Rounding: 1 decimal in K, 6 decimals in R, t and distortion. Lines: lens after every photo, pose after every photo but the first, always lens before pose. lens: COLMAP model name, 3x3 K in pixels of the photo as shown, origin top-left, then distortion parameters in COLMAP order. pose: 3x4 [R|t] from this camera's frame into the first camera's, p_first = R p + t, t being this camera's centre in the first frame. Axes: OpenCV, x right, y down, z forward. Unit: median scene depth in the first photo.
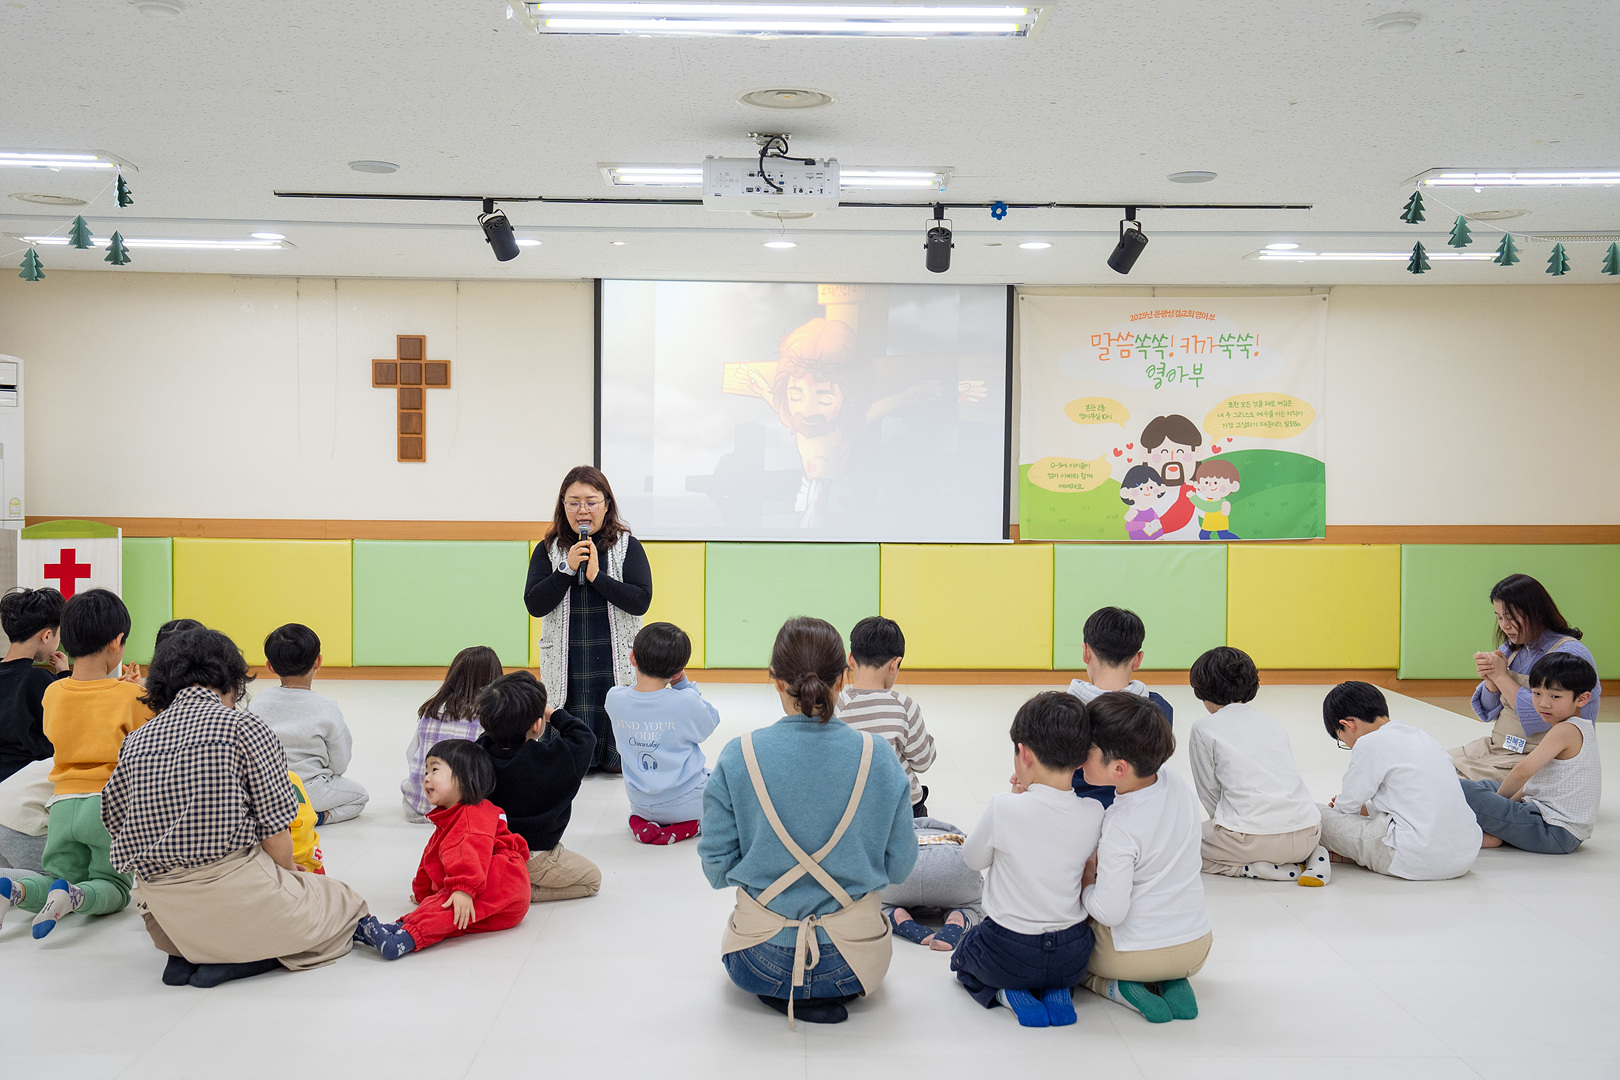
lens RADIAL K [[1703.0, 0, 807.8], [0, 1703.0, 529.6], [0, 0, 1]] dist [-0.006110, 0.000000]
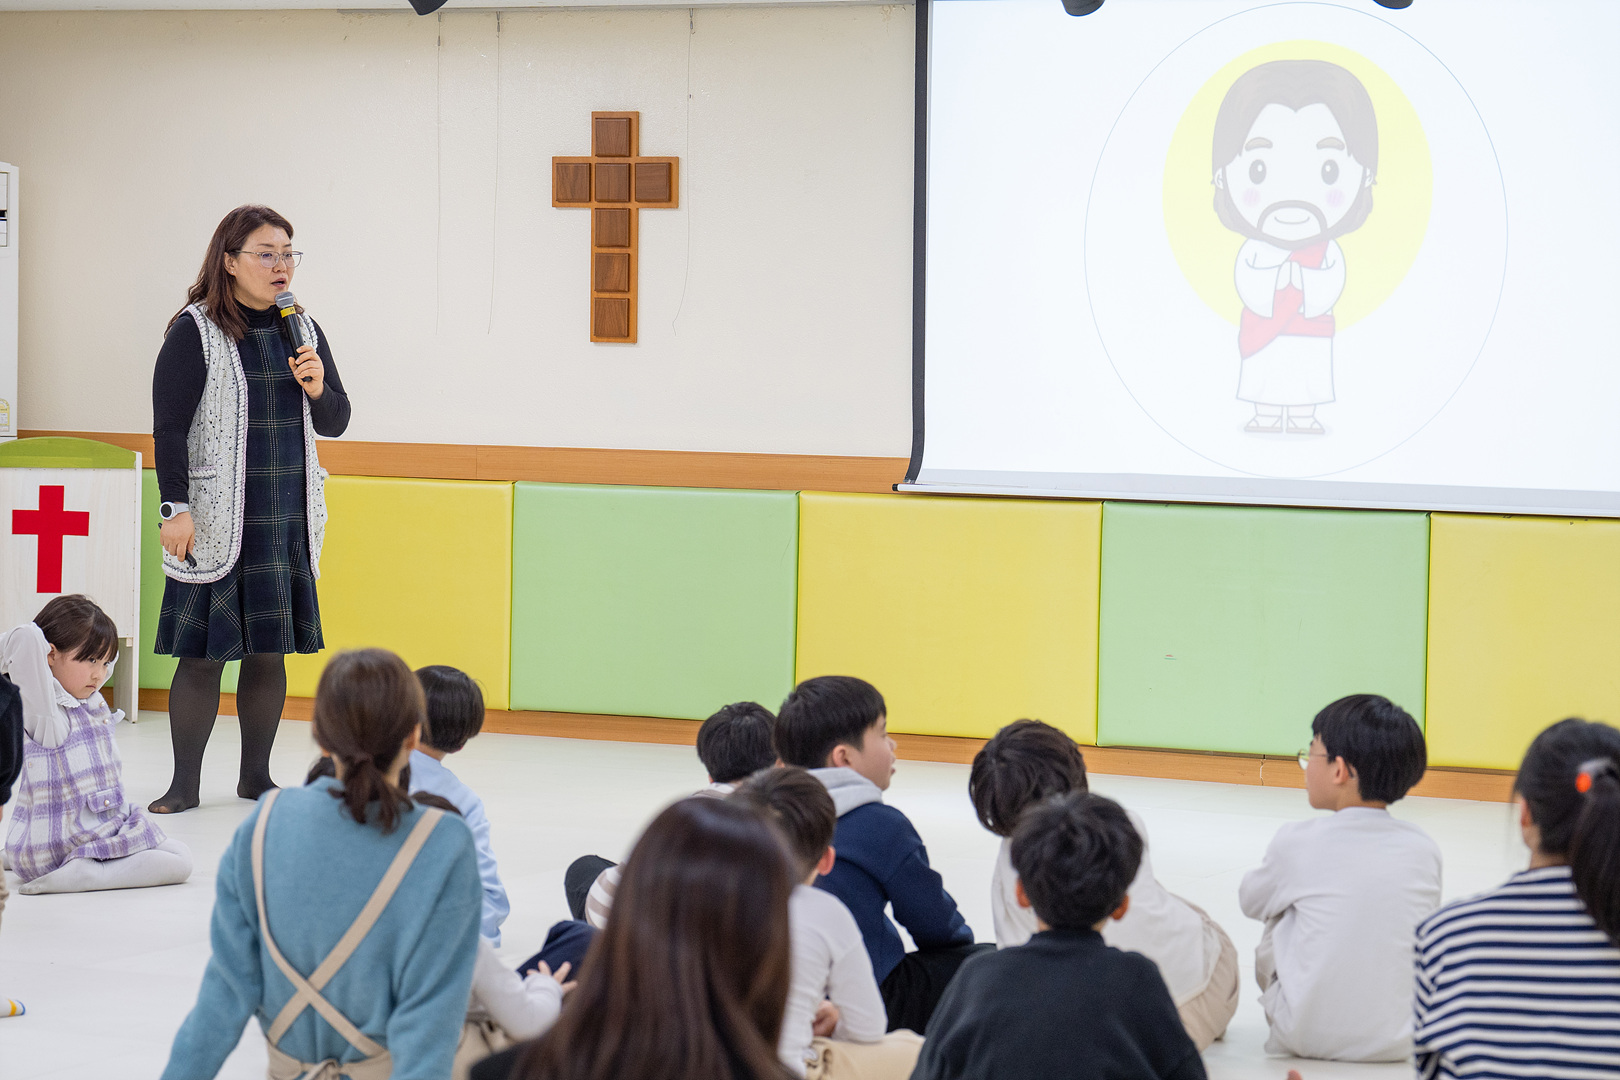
lens RADIAL K [[3941.1, 0, 808.8], [0, 3941.1, 548.7], [0, 0, 1]] dist [0.135483, 0.000000]
pose [[0.890378, 0.029443, -0.454269, 0.404327], [-0.023919, 0.999554, 0.017904, 0.002172], [0.454593, -0.005075, 0.890685, -0.105273]]
